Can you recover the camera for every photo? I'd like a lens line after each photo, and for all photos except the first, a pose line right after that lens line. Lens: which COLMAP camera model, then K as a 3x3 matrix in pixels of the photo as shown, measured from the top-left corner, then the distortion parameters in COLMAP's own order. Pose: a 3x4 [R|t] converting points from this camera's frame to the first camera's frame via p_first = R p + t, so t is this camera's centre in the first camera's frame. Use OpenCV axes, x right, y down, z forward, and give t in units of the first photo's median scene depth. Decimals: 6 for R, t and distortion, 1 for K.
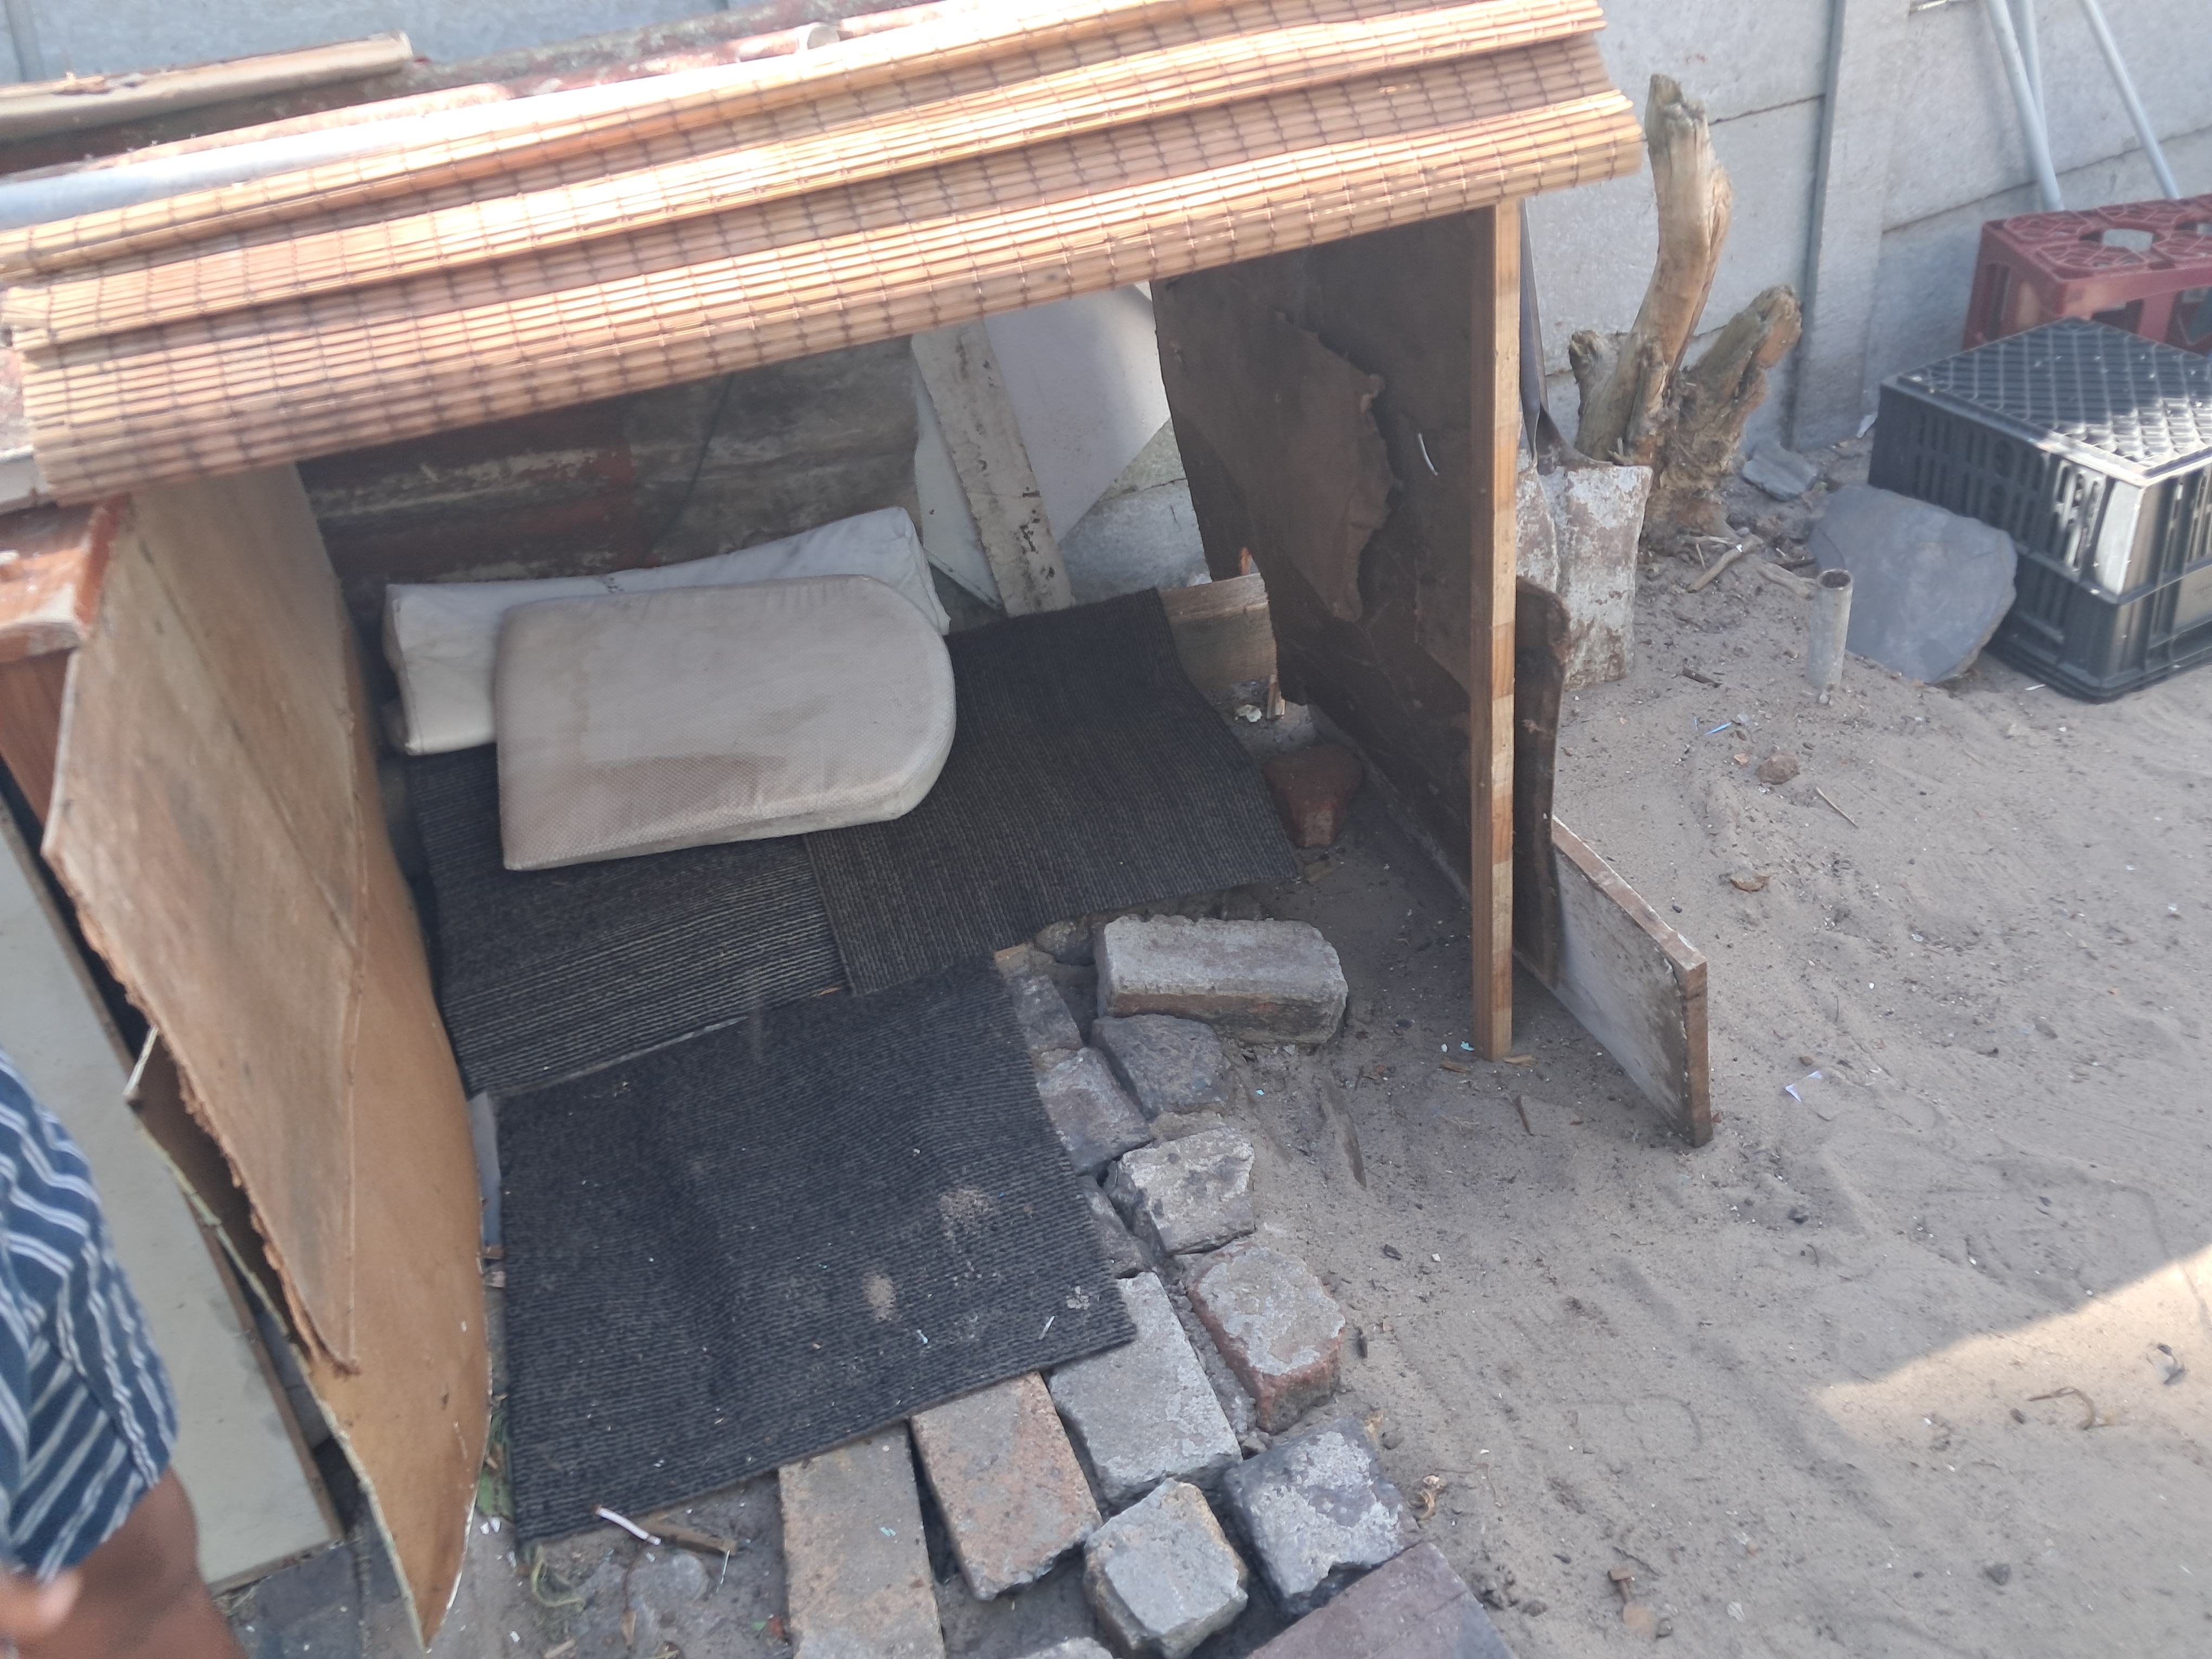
lens RADIAL K [[1770.0, 0, 1114.6], [0, 1770.0, 809.2], [0, 0, 1]] dist [0.014548, -0.016399]
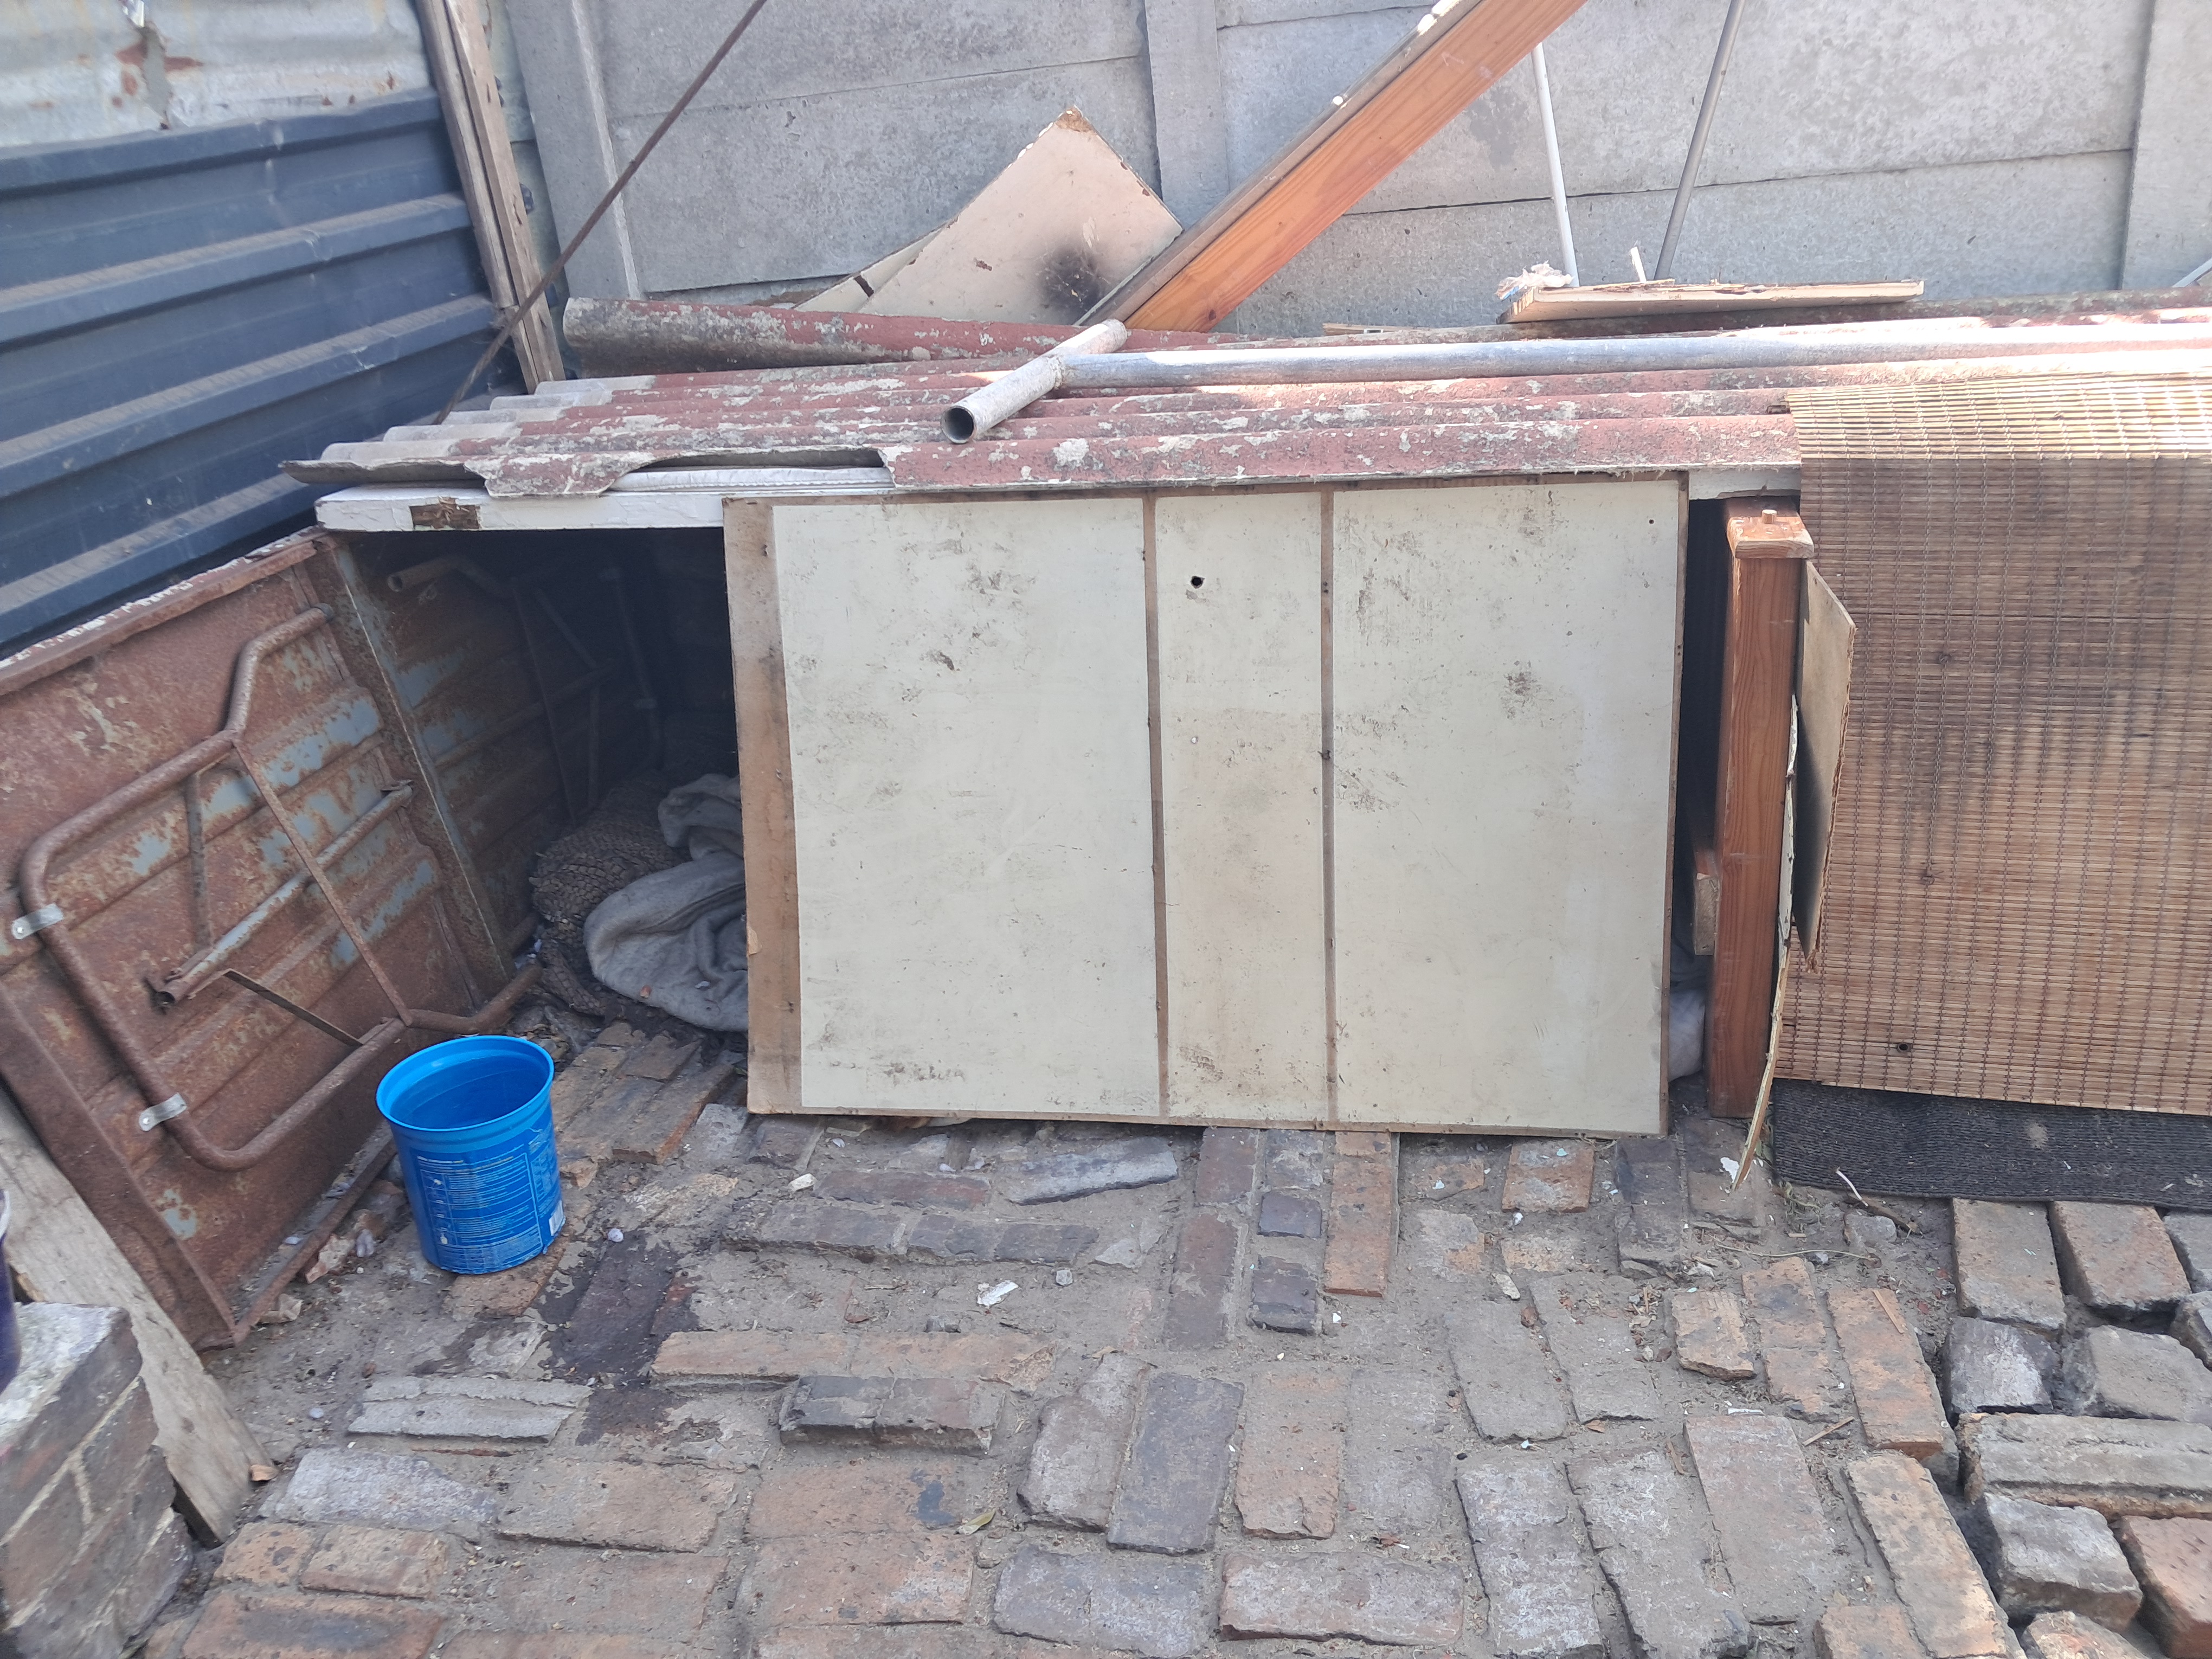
lens RADIAL K [[1770.0, 0, 1150.4], [0, 1770.0, 834.1], [0, 0, 1]] dist [0.014548, -0.016399]
pose [[0.845160, 0.259593, -0.467243, -0.133630], [-0.311276, 0.949659, -0.035428, 0.324422], [0.434525, 0.175385, 0.883419, -0.653307]]
